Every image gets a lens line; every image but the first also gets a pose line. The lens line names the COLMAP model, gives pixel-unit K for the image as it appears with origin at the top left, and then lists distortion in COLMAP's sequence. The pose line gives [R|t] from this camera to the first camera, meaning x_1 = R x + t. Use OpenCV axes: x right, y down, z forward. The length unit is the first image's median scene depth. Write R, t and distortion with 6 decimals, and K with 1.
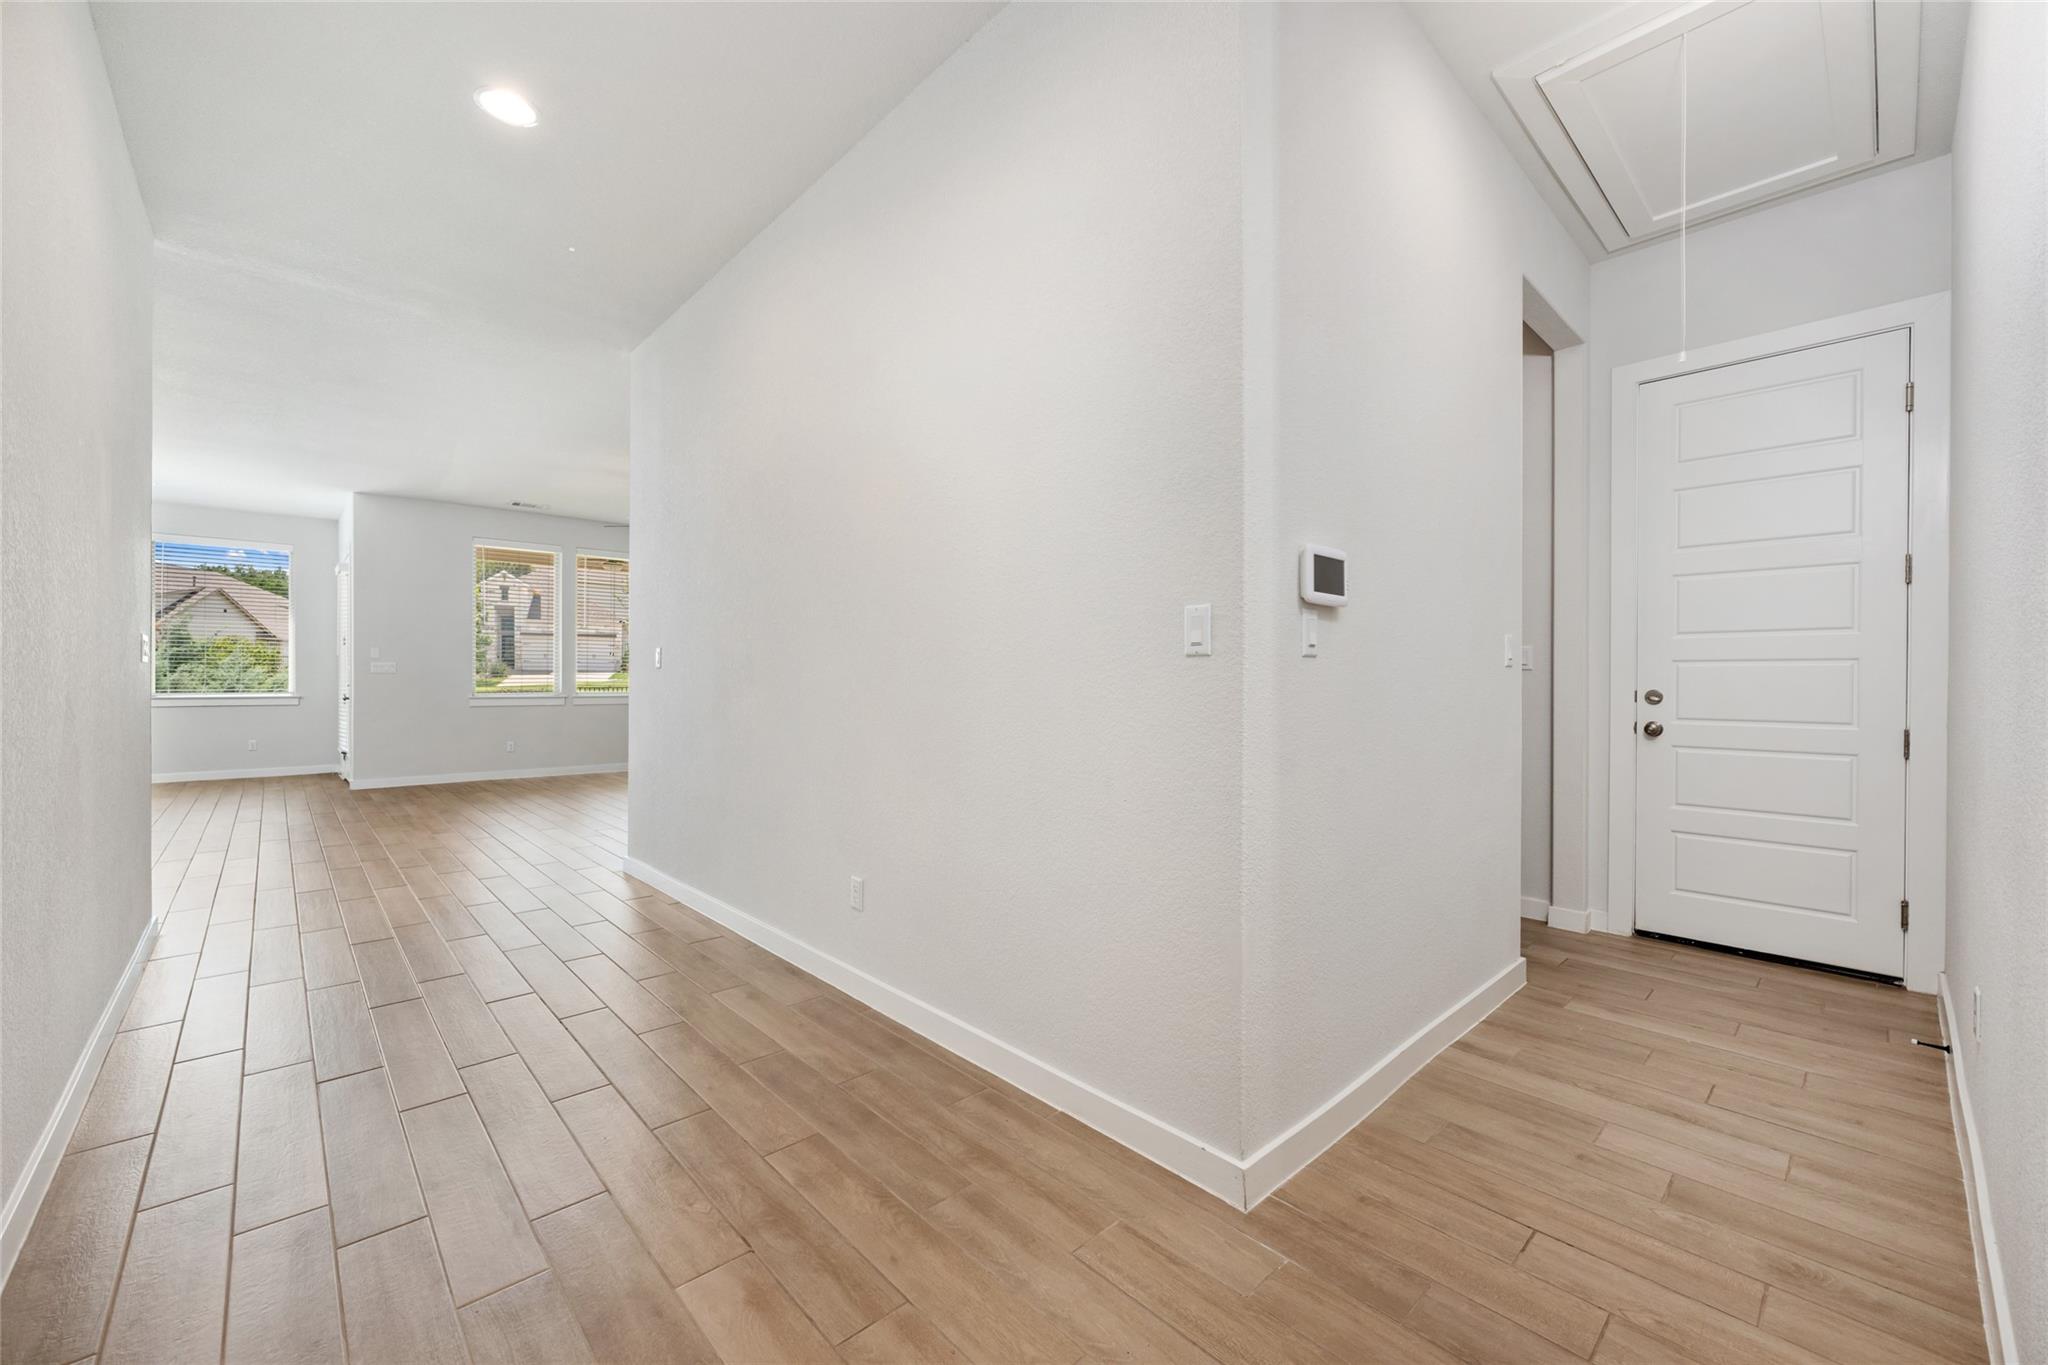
lens RADIAL K [[808.7, 0, 1024.0], [0, 808.7, 682.5], [0, 0, 1]] dist [0.000111, -0.000051]
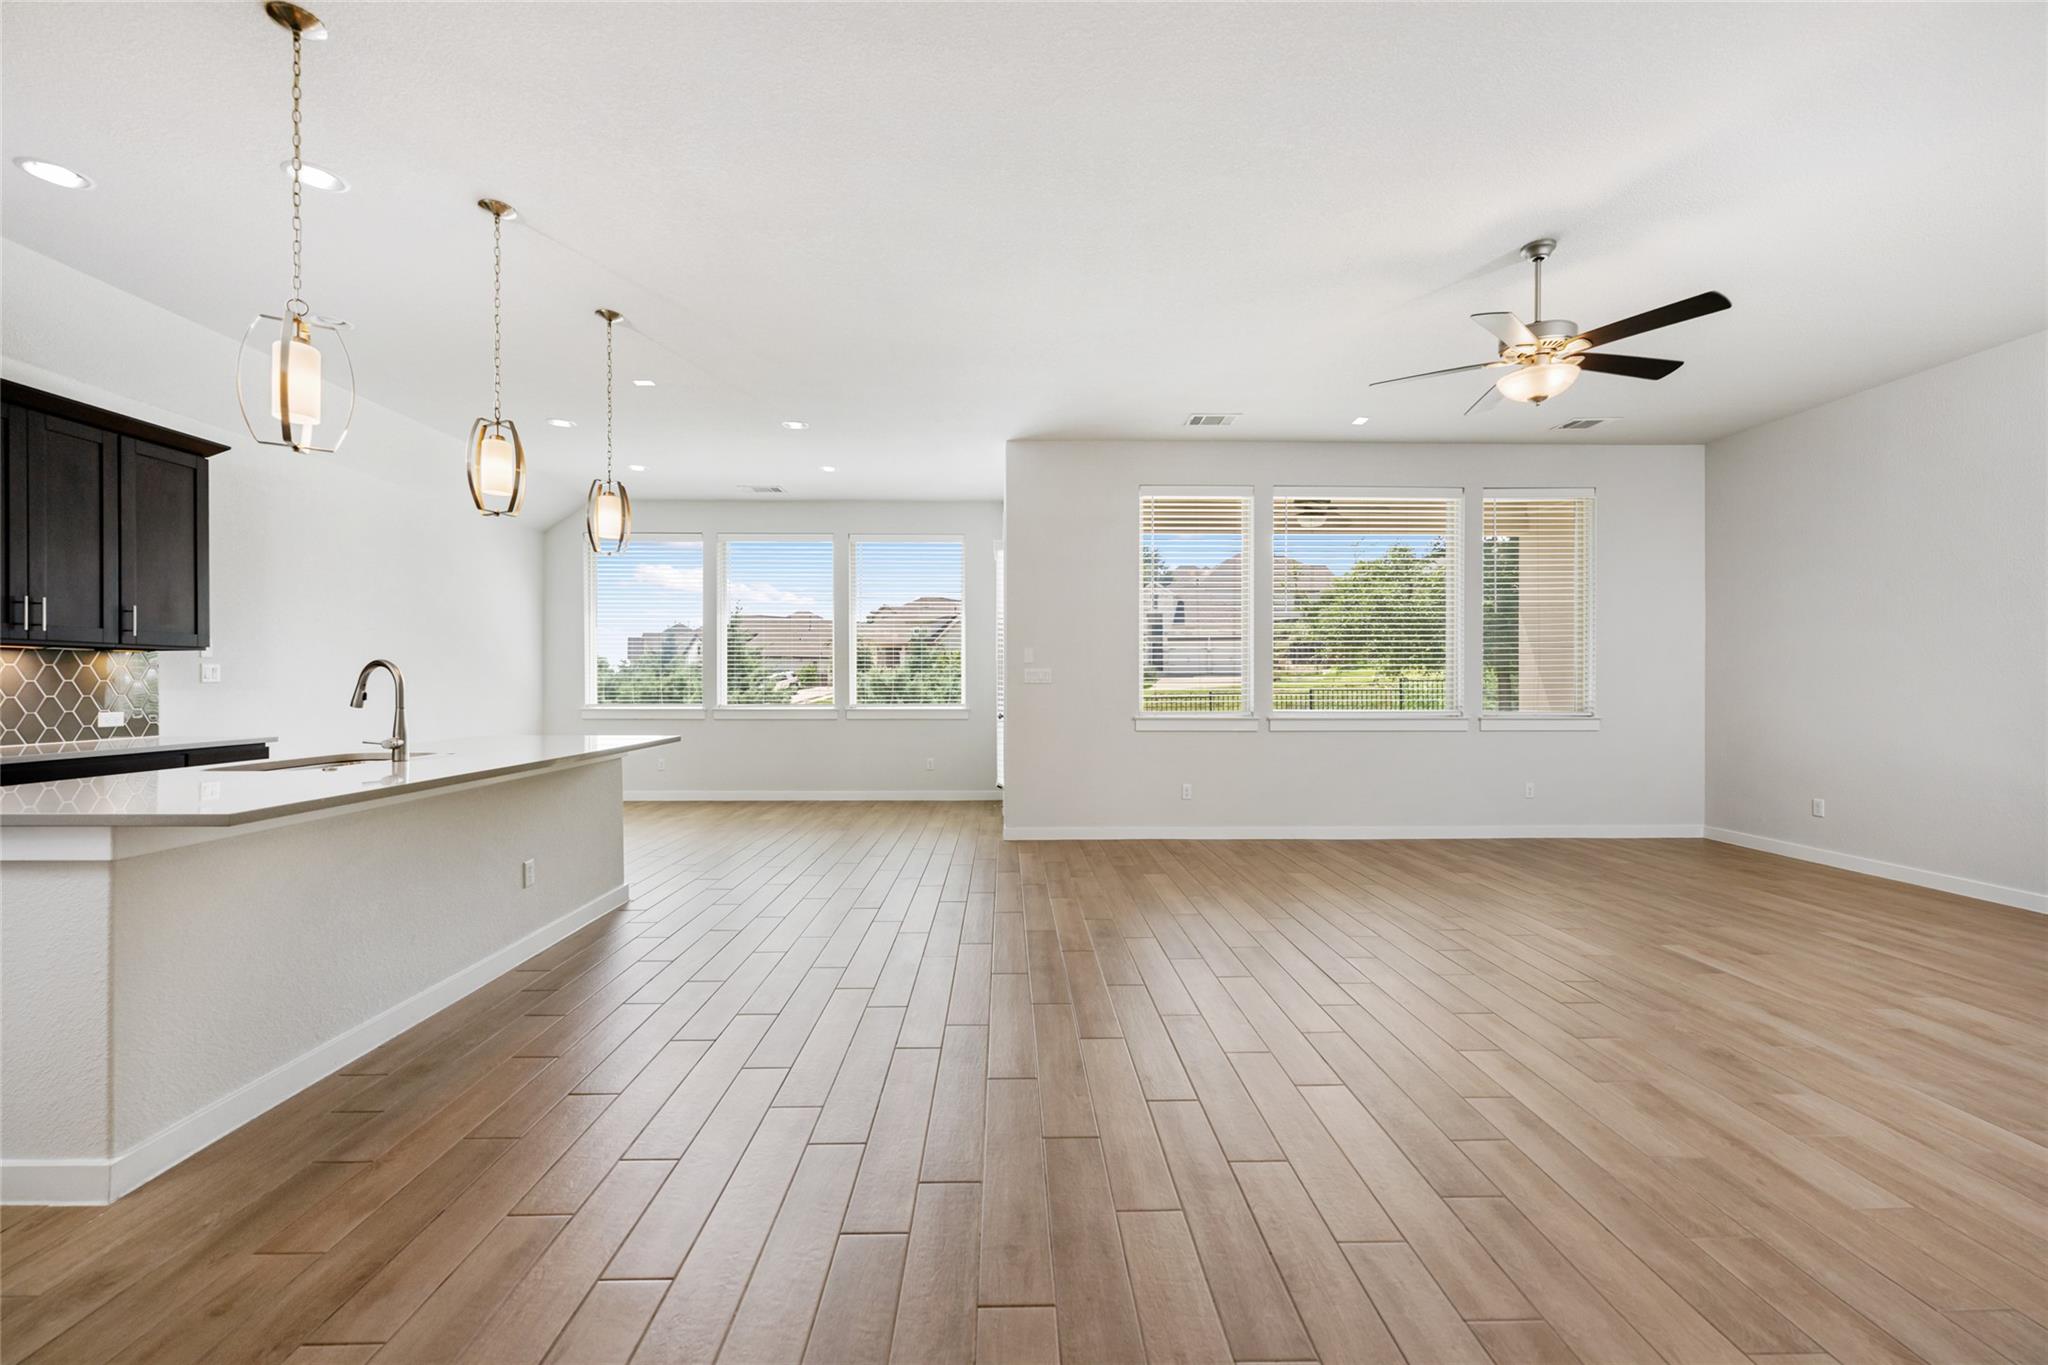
lens RADIAL K [[808.7, 0, 1024.0], [0, 808.7, 682.5], [0, 0, 1]] dist [0.000111, -0.000051]
pose [[0.747451, -0.005550, -0.664294, -0.276759], [0.005049, 0.999984, -0.002673, -0.008669], [0.664298, -0.001356, 0.747467, 0.388849]]
